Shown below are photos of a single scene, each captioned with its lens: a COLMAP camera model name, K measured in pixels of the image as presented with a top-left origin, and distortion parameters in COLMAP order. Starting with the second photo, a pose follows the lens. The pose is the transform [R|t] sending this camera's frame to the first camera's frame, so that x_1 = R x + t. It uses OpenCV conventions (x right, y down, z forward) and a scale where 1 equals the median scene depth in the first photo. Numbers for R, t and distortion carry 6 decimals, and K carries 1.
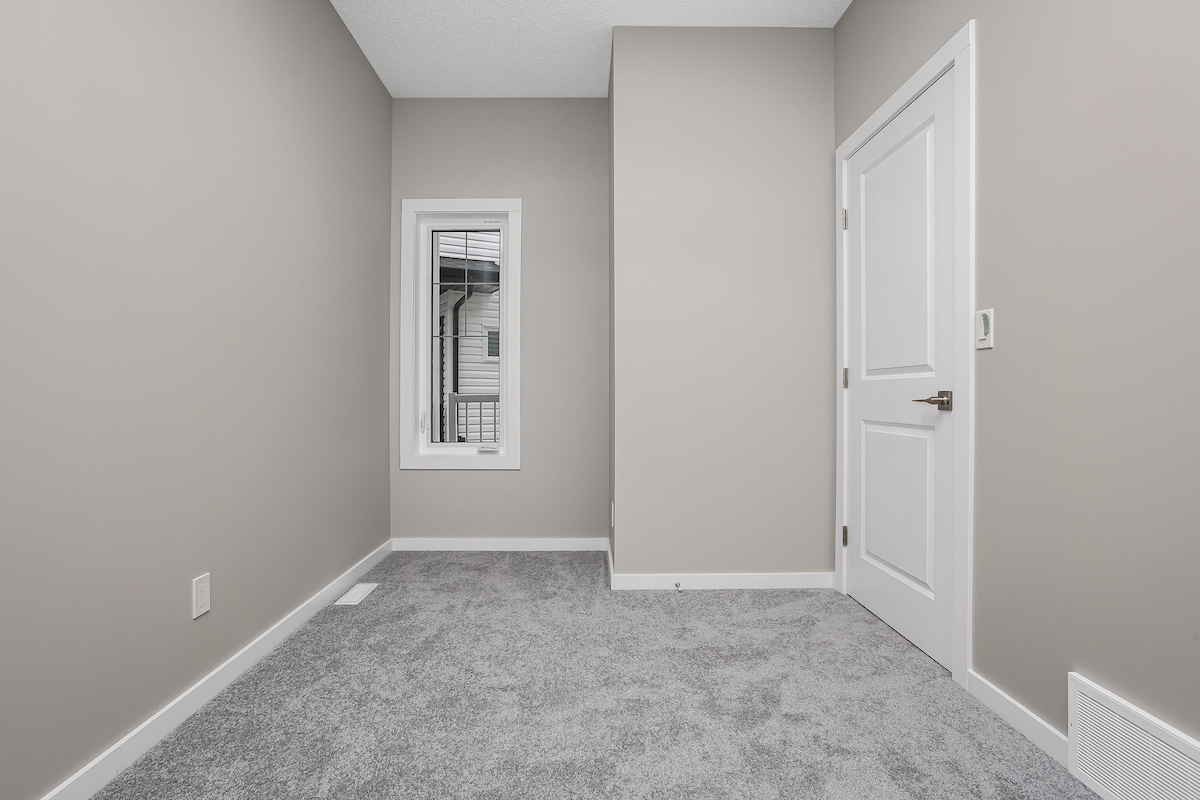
lens RADIAL K [[583.3, 0, 593.5], [0, 583.3, 381.4], [0, 0, 1]] dist [-0.054657, 0.031376]
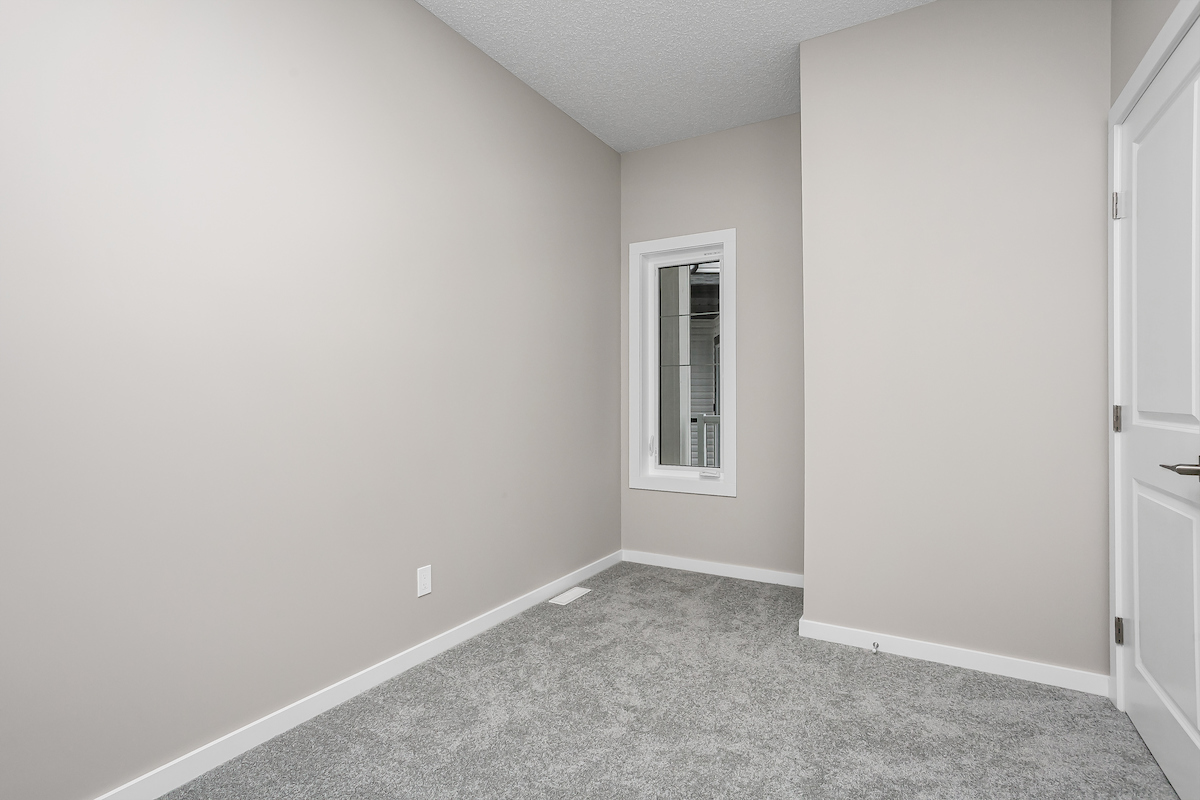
lens RADIAL K [[583.3, 0, 593.5], [0, 583.3, 381.4], [0, 0, 1]] dist [-0.054657, 0.031376]
pose [[0.852635, -0.014505, -0.522306, 0.257023], [0.011618, 0.999894, -0.008802, -0.058256], [0.522378, 0.001437, 0.852713, 0.015081]]
